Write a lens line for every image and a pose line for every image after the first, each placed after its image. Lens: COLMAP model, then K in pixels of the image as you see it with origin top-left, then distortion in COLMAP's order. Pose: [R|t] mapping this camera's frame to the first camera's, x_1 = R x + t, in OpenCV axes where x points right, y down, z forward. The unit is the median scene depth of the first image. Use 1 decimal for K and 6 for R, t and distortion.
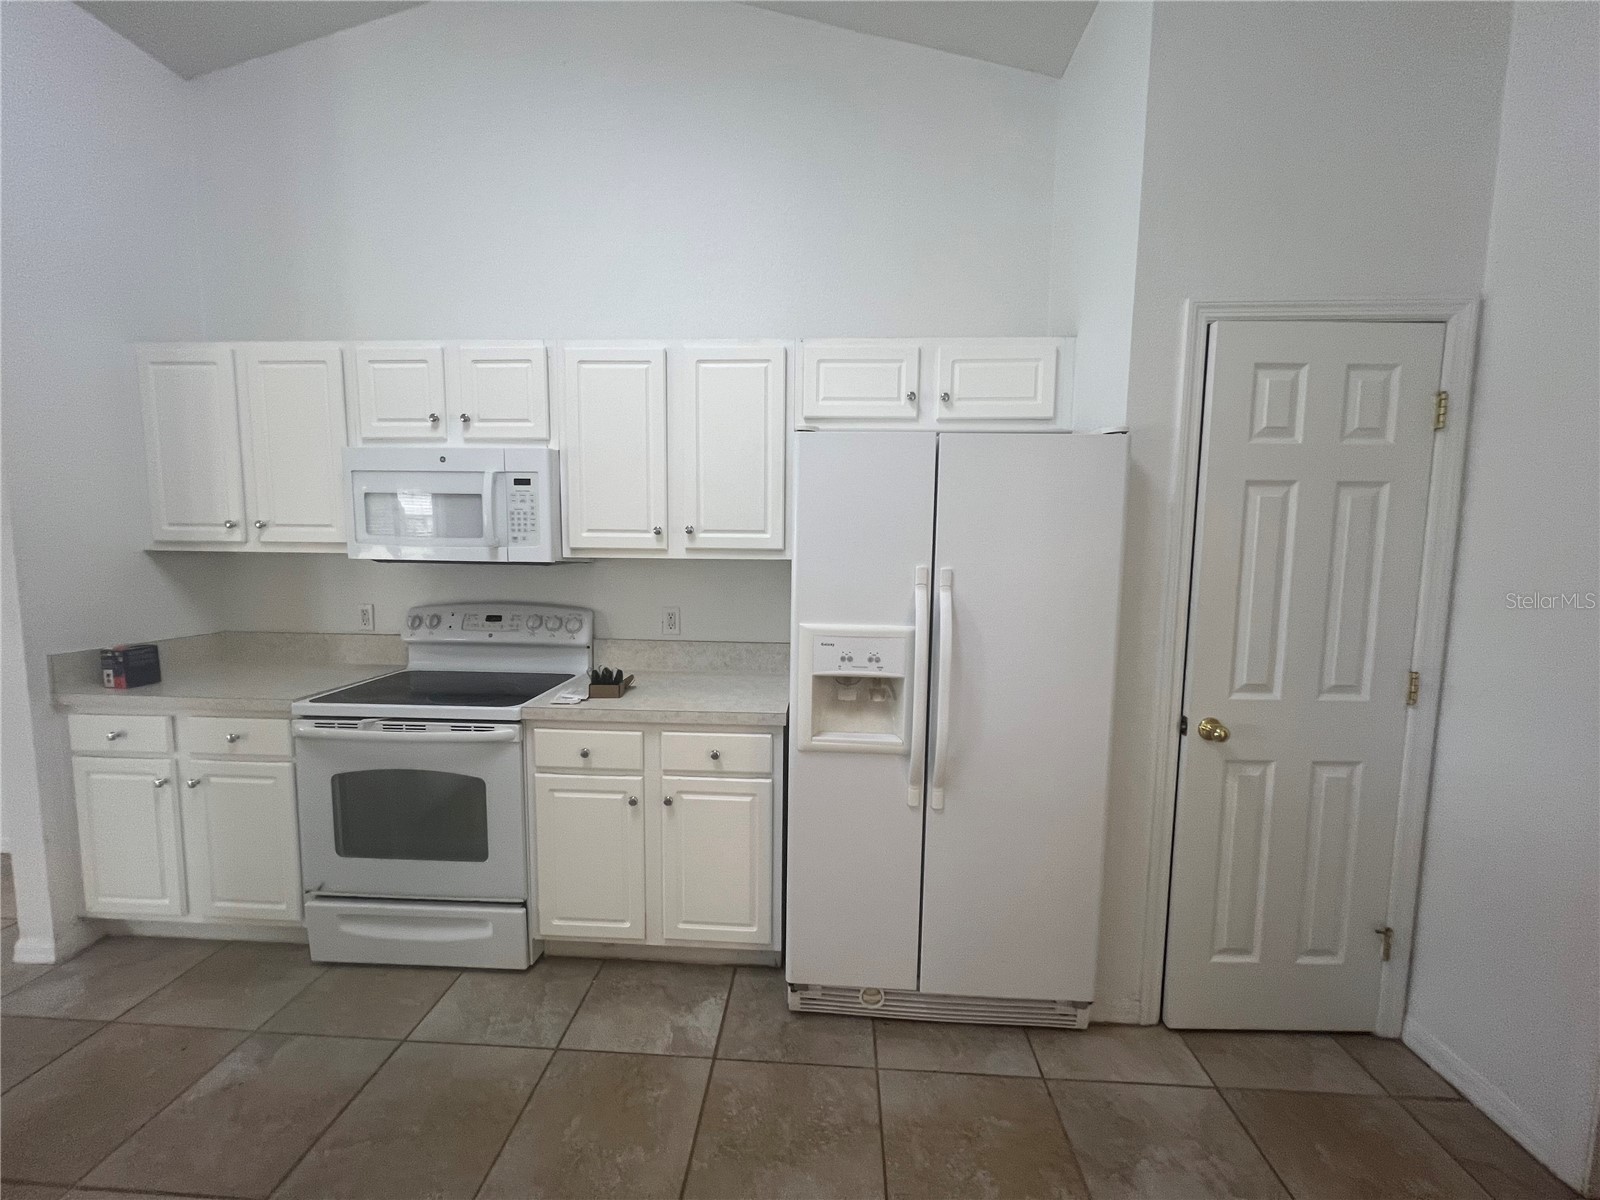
lens RADIAL K [[641.0, 0, 791.9], [0, 641.0, 604.2], [0, 0, 1]] dist [-0.002983, 0.001297]
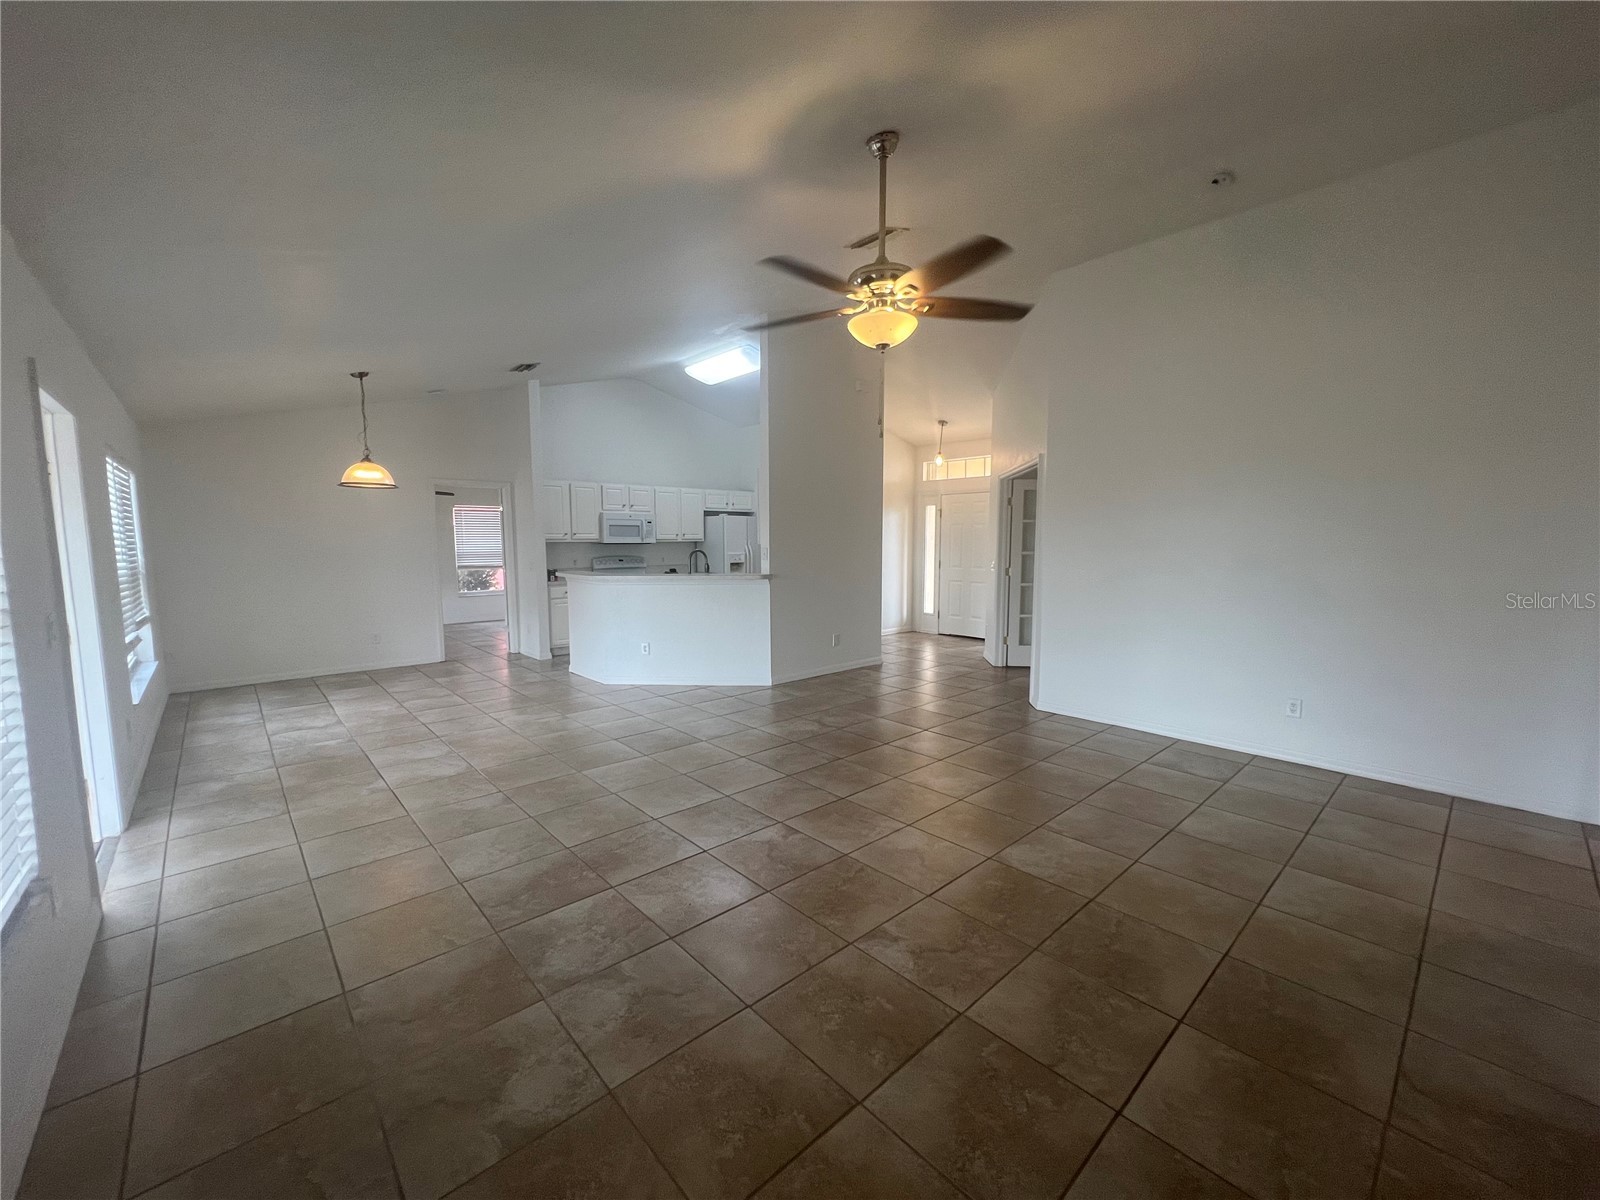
lens RADIAL K [[641.0, 0, 810.3], [0, 641.0, 609.3], [0, 0, 1]] dist [-0.002983, 0.001297]
pose [[0.689798, -0.093156, 0.717984, -2.666869], [0.079887, 0.995426, 0.052402, 0.216669], [-0.719581, 0.021211, 0.694084, -2.479903]]
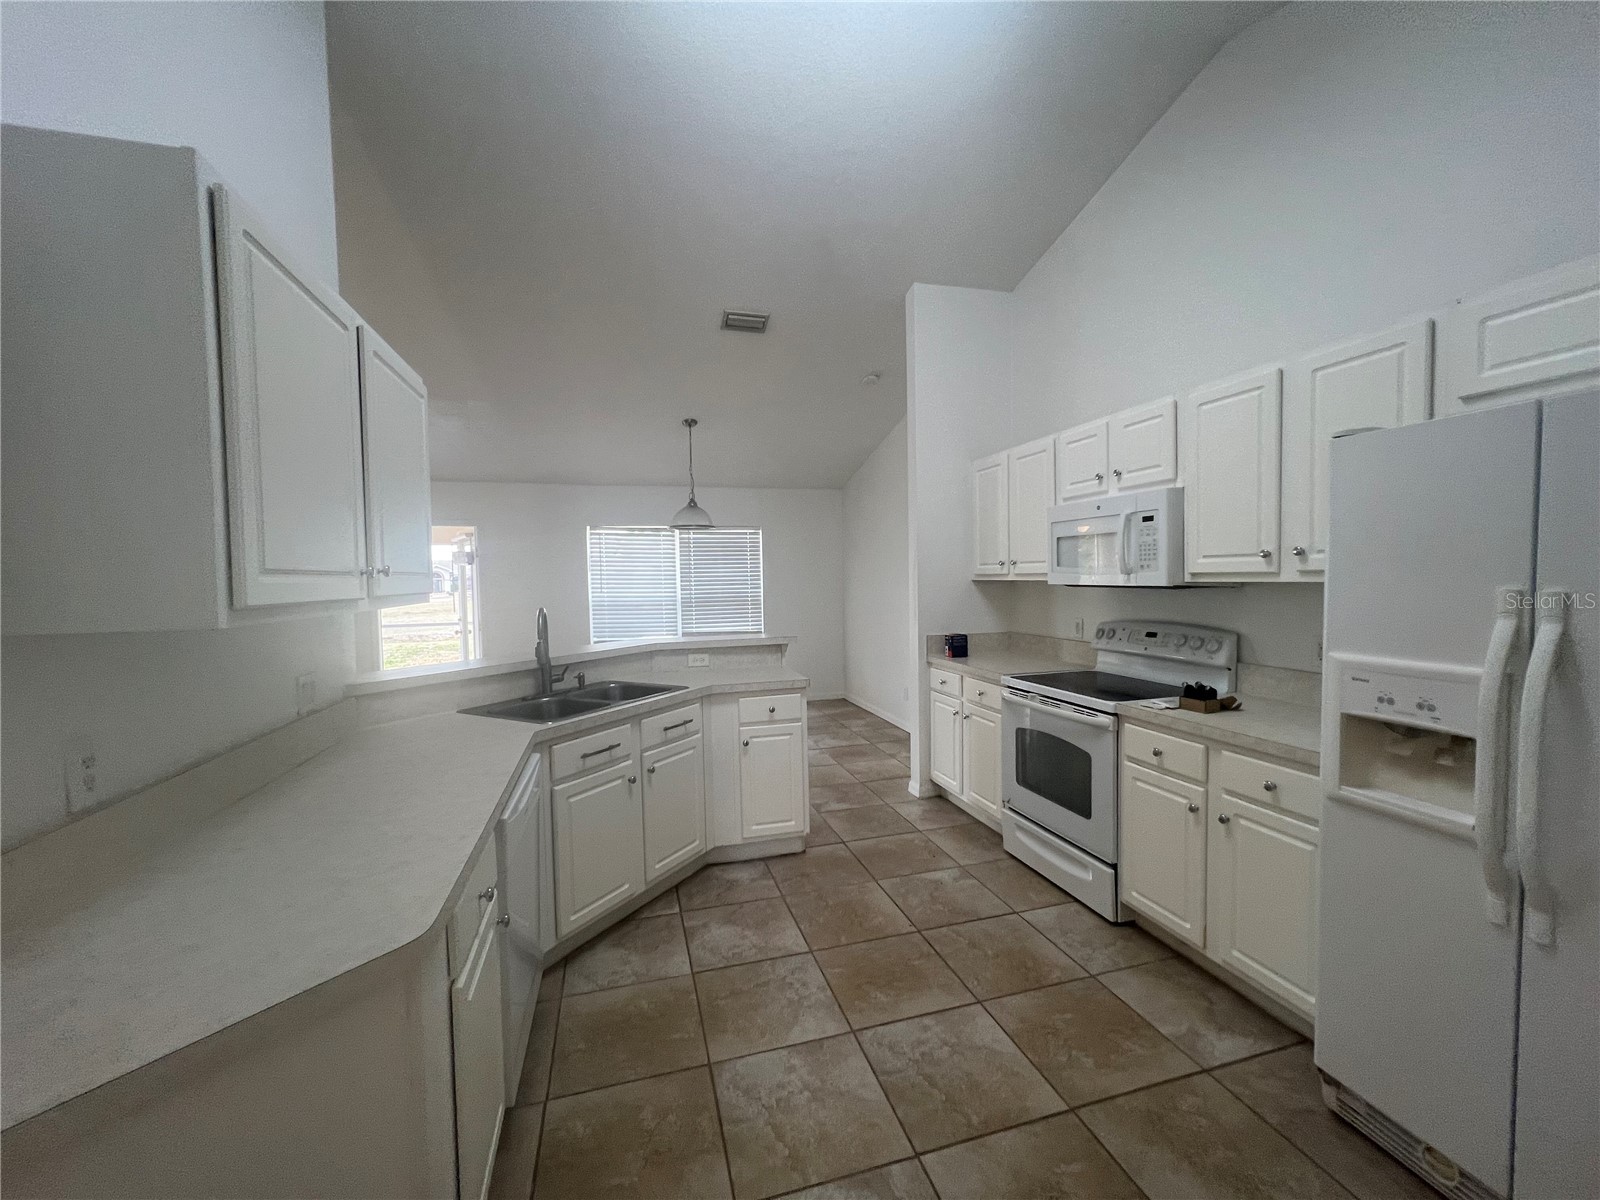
lens RADIAL K [[641.0, 0, 796.9], [0, 641.0, 605.3], [0, 0, 1]] dist [-0.002983, 0.001297]
pose [[0.323469, 0.025633, -0.945892, 0.510230], [-0.069558, 0.997573, 0.003247, 0.011385], [0.943679, 0.064745, 0.324466, 0.007952]]
